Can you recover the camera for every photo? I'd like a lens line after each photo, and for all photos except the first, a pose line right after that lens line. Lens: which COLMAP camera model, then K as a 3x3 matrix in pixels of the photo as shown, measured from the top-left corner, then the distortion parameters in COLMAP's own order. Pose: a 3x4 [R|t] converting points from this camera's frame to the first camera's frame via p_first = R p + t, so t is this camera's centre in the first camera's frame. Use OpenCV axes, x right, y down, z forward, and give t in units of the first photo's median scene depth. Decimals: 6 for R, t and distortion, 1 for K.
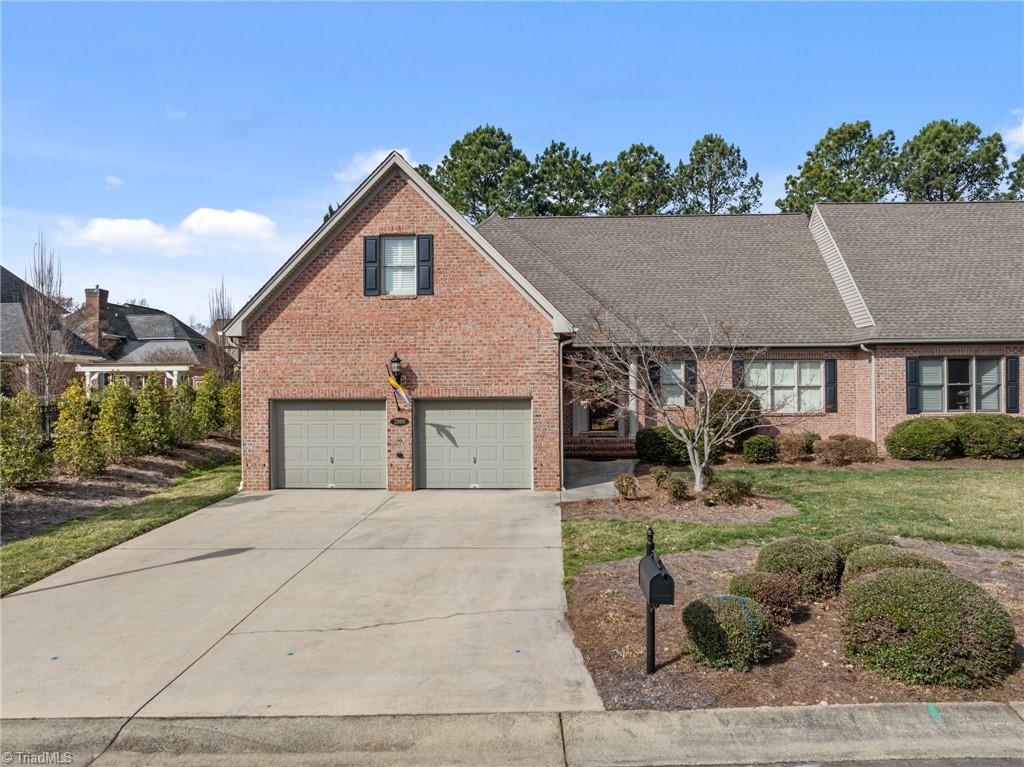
lens RADIAL K [[726.4, 0, 518.9], [0, 726.4, 368.6], [0, 0, 1]] dist [-0.024268, -0.008504]
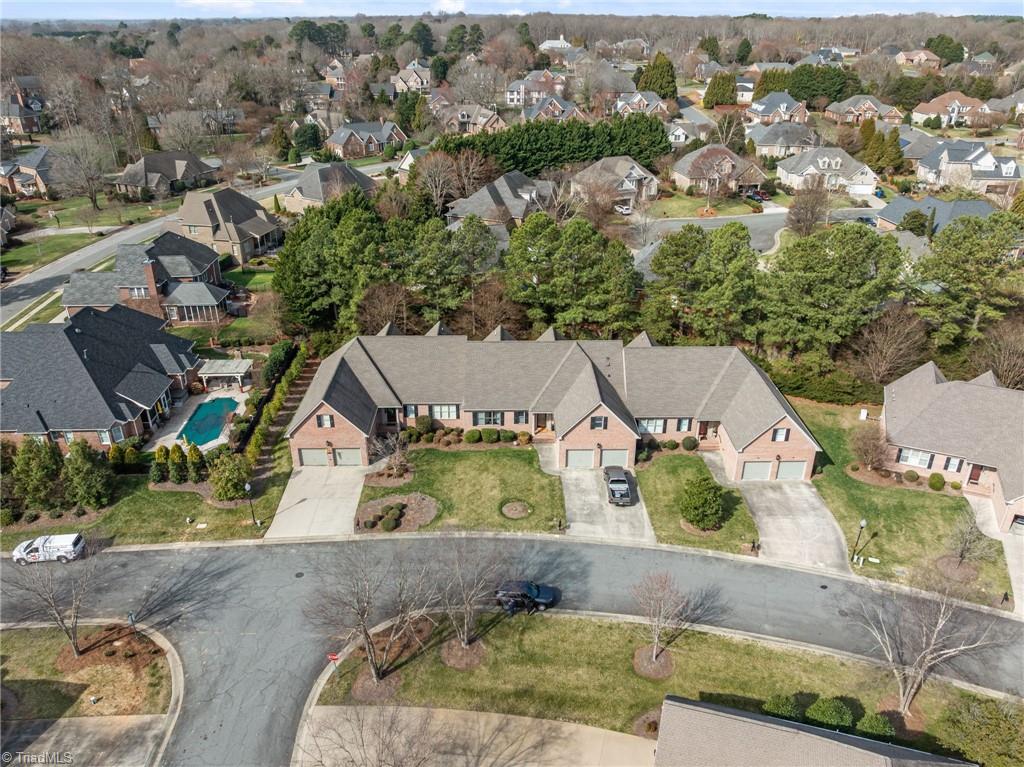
lens RADIAL K [[776.2, 0, 510.5], [0, 776.2, 383.0], [0, 0, 1]] dist [-0.011930, -0.002650]
pose [[0.998264, -0.023345, 0.054081, 0.651823], [-0.004765, 0.883098, 0.469164, -2.402008], [-0.058712, -0.468607, 0.881454, -2.854786]]
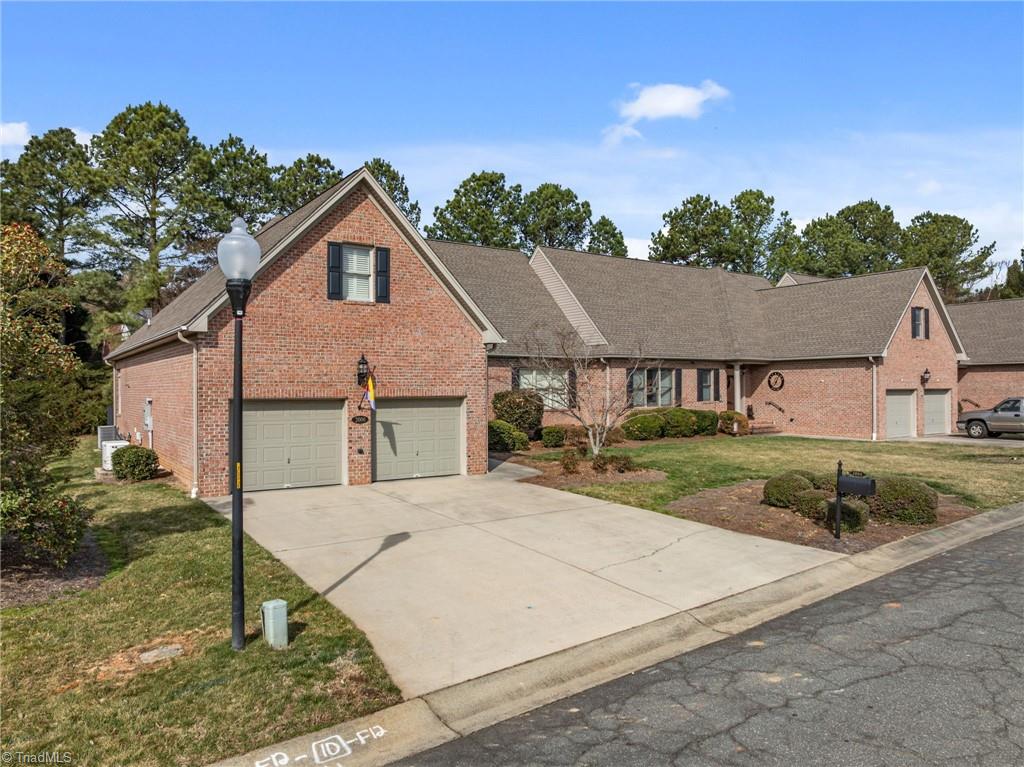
lens RADIAL K [[726.4, 0, 519.7], [0, 726.4, 365.0], [0, 0, 1]] dist [-0.024268, -0.008504]
pose [[0.788021, 0.023051, 0.615216, -0.623635], [-0.016672, 0.999731, -0.016103, 0.005851], [-0.615422, 0.002433, 0.788194, 0.015664]]
